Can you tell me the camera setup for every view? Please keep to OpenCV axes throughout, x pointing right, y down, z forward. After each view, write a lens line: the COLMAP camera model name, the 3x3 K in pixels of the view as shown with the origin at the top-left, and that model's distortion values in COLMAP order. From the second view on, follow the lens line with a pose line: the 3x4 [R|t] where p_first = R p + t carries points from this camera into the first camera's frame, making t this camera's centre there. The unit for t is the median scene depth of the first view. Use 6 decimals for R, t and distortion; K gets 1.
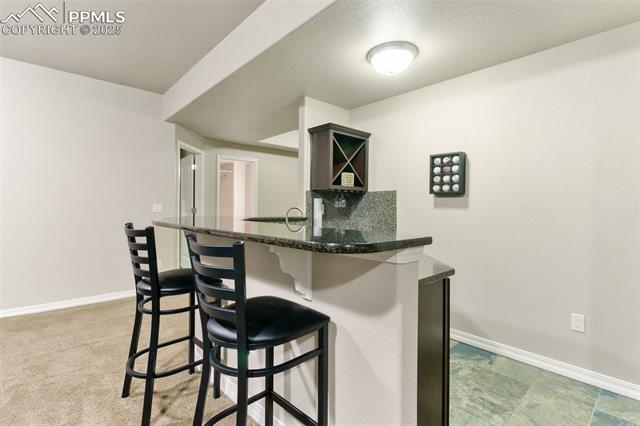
lens RADIAL K [[303.5, 0, 323.8], [0, 303.5, 211.2], [0, 0, 1]] dist [-0.001683, 0.001535]
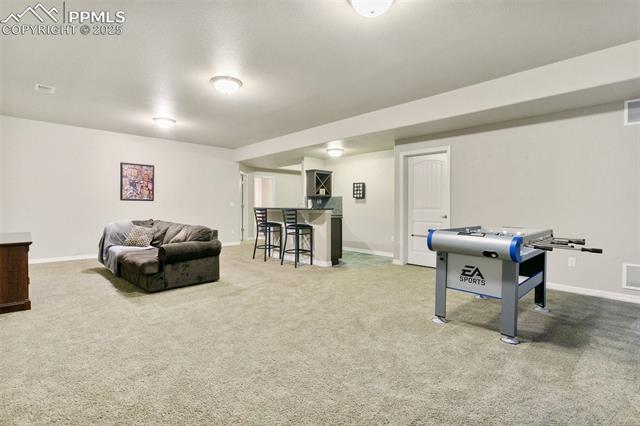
lens RADIAL K [[303.5, 0, 320.2], [0, 303.5, 211.6], [0, 0, 1]] dist [-0.001683, 0.001535]
pose [[0.999833, -0.010067, 0.015246, 0.025161], [0.009922, 0.999905, 0.009545, 0.029362], [-0.015340, -0.009392, 0.999838, -1.430767]]
